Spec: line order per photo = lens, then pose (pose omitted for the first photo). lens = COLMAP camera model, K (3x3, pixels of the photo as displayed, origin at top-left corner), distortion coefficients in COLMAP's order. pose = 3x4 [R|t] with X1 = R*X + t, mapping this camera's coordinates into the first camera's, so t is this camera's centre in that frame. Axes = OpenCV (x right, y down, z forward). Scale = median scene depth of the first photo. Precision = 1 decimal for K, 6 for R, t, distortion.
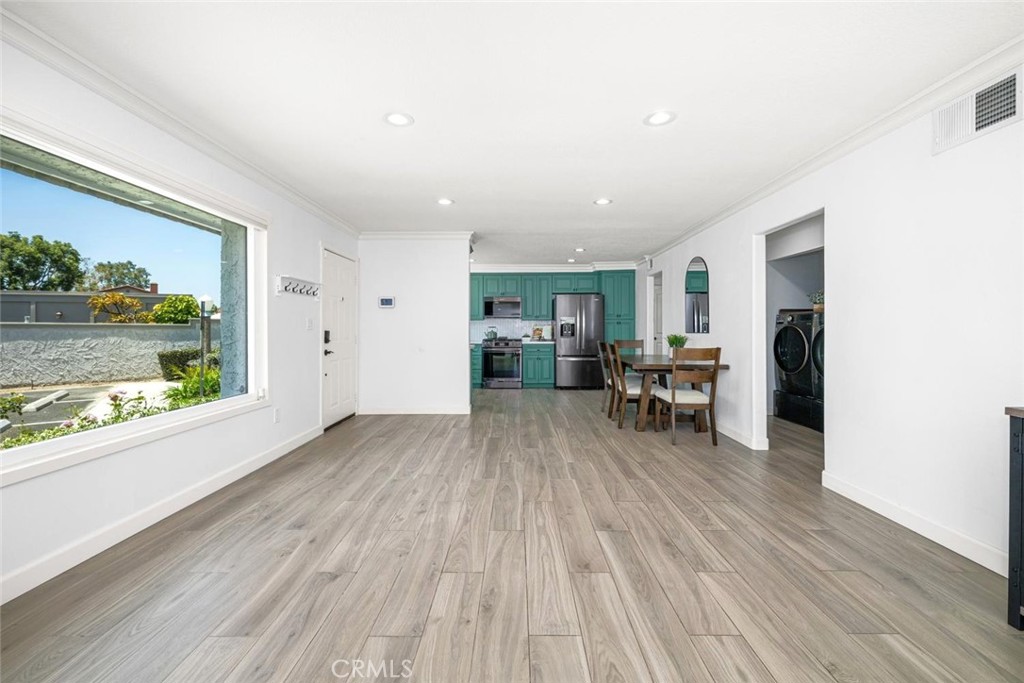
lens RADIAL K [[412.1, 0, 512.7], [0, 412.1, 331.9], [0, 0, 1]] dist [-0.001257, -0.000095]
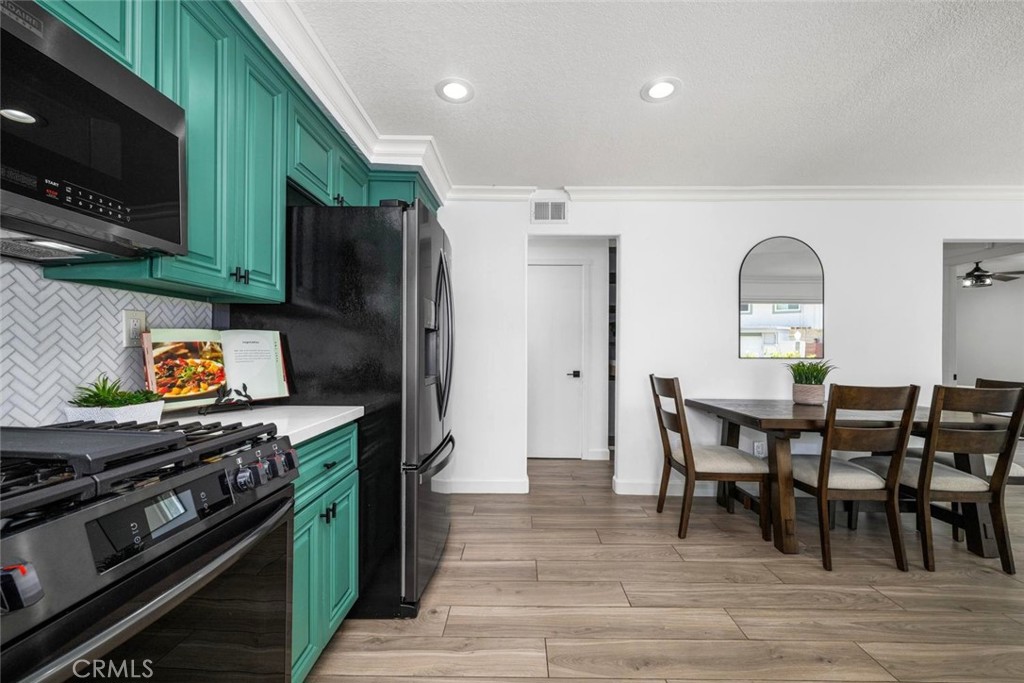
lens RADIAL K [[411.8, 0, 514.4], [0, 411.8, 348.7], [0, 0, 1]] dist [0.000416, 0.000158]
pose [[0.003005, 0.003578, 0.999989, -0.270057], [-0.001240, 0.999993, -0.003574, -0.014269], [-0.999995, -0.001229, 0.003010, 2.119003]]
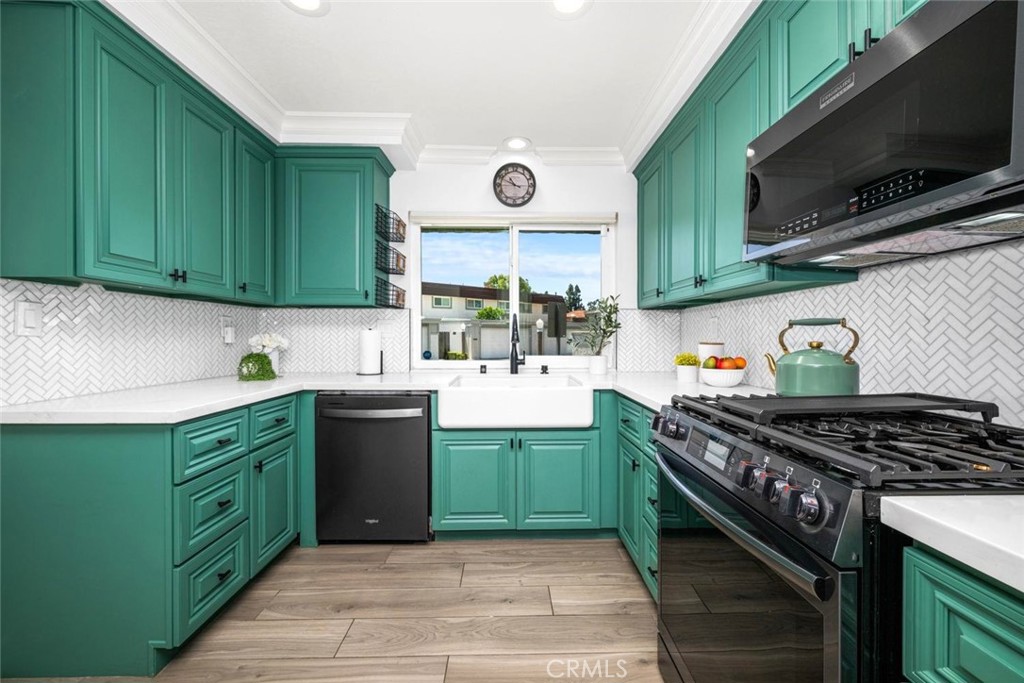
lens RADIAL K [[405.8, 0, 514.5], [0, 405.8, 340.5], [0, 0, 1]] dist [0.000485, 0.000174]
pose [[0.030498, 0.009880, -0.999486, 0.223374], [-0.004523, 0.999942, 0.009747, -0.013932], [0.999525, 0.004224, 0.030541, 2.141362]]
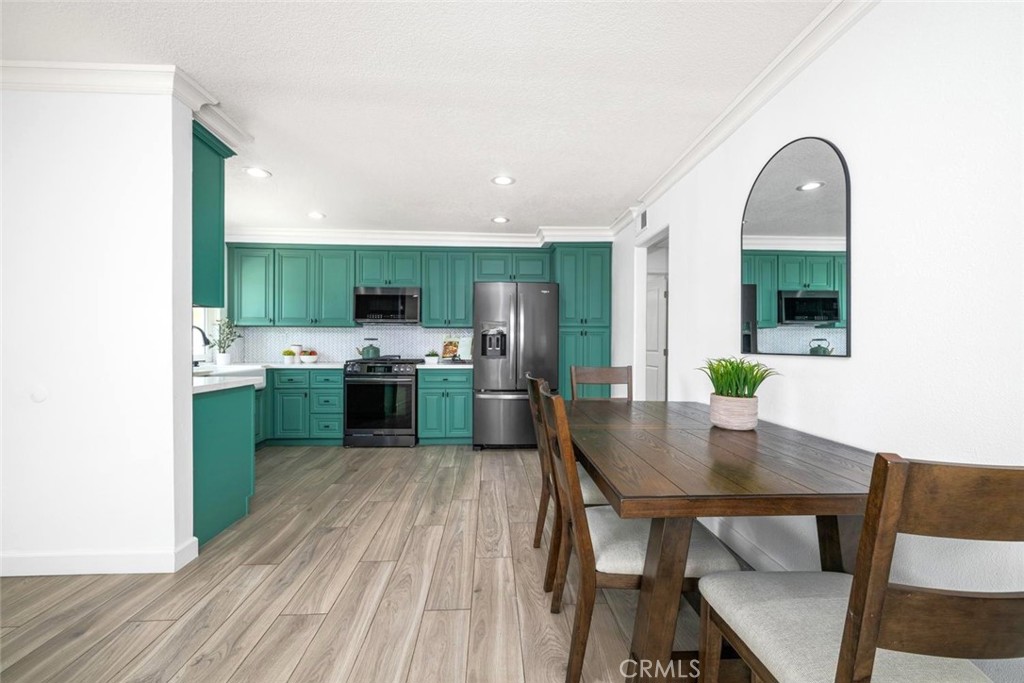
lens RADIAL K [[403.9, 0, 512.9], [0, 403.9, 348.9], [0, 0, 1]] dist [0.000771, 0.000159]
pose [[0.997859, 0.005862, 0.065142, 0.275714], [-0.006237, 0.999965, 0.005558, -0.005319], [-0.065107, -0.005953, 0.997861, 0.997988]]
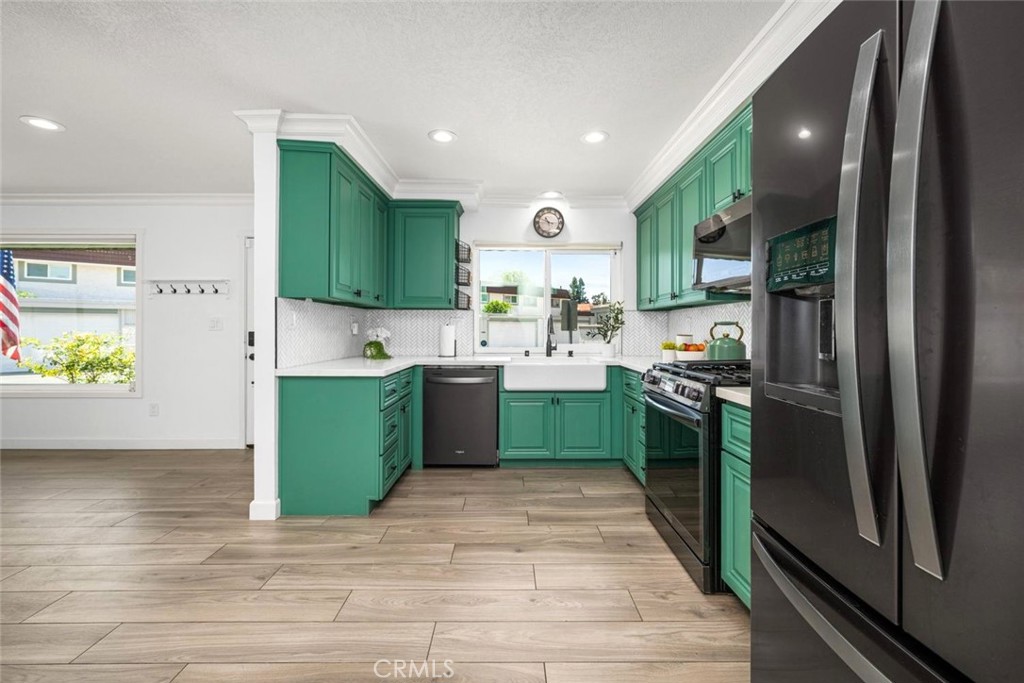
lens RADIAL K [[411.7, 0, 511.6], [0, 411.7, 326.4], [0, 0, 1]] dist [0.001596, -0.000043]
pose [[0.017370, -0.007864, -0.999818, 0.562126], [-0.007379, 0.999941, -0.007994, -0.014491], [0.999822, 0.007516, 0.017311, 2.042882]]
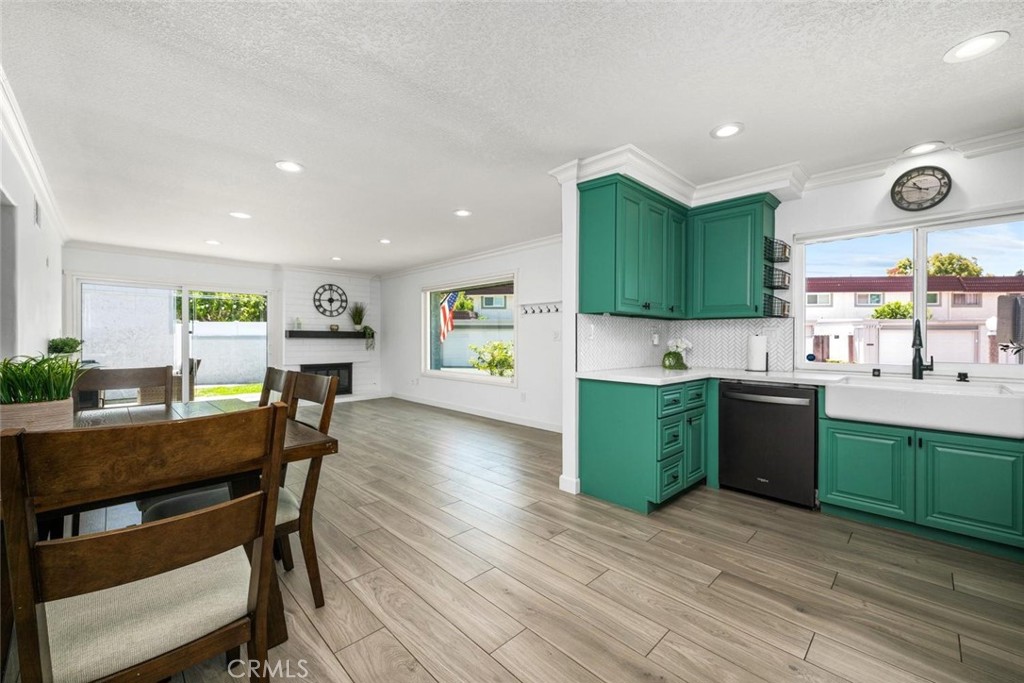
lens RADIAL K [[408.7, 0, 515.9], [0, 408.7, 339.9], [0, 0, 1]] dist [0.000274, 0.000106]
pose [[-0.703800, -0.002379, -0.710394, 0.547145], [-0.008510, 0.999951, 0.005083, -0.015047], [0.710347, 0.009623, -0.703786, 2.169041]]
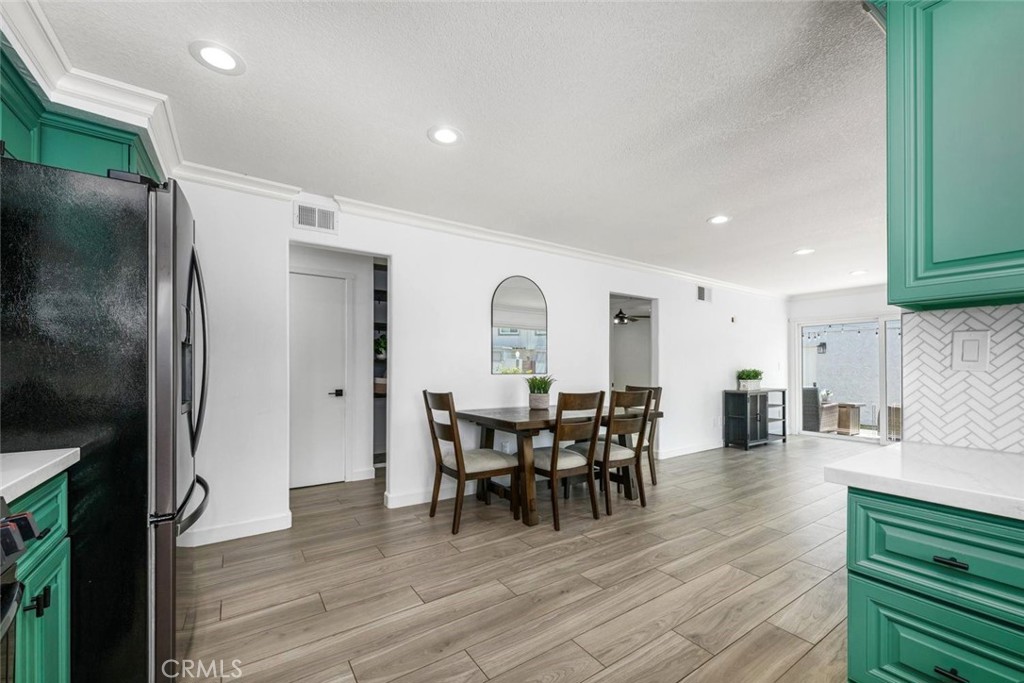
lens RADIAL K [[413.6, 0, 516.4], [0, 413.6, 366.7], [0, 0, 1]] dist [-0.000680, -0.000047]
pose [[-0.571524, 0.000958, 0.820585, -0.289062], [0.001768, 0.999998, 0.000064, -0.016546], [-0.820583, 0.001488, -0.571525, 2.195899]]
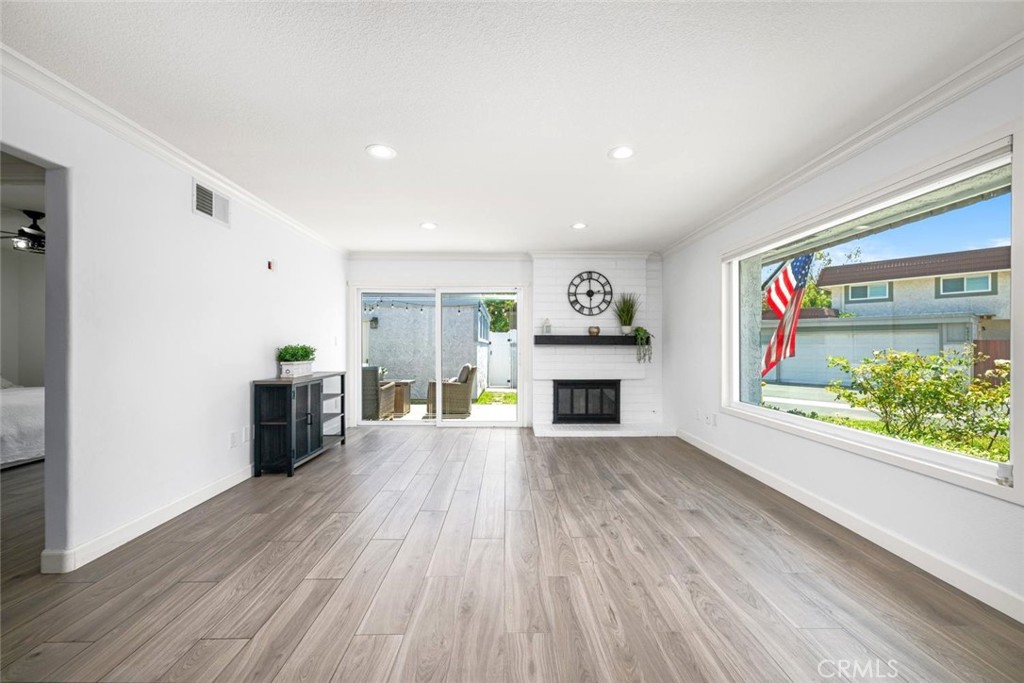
lens RADIAL K [[408.7, 0, 512.1], [0, 408.7, 344.9], [0, 0, 1]] dist [0.000493, -0.000002]
pose [[-0.999689, -0.002882, -0.024773, 0.026589], [-0.003003, 0.999984, 0.004838, -0.012334], [0.024758, 0.004911, -0.999681, 1.504908]]
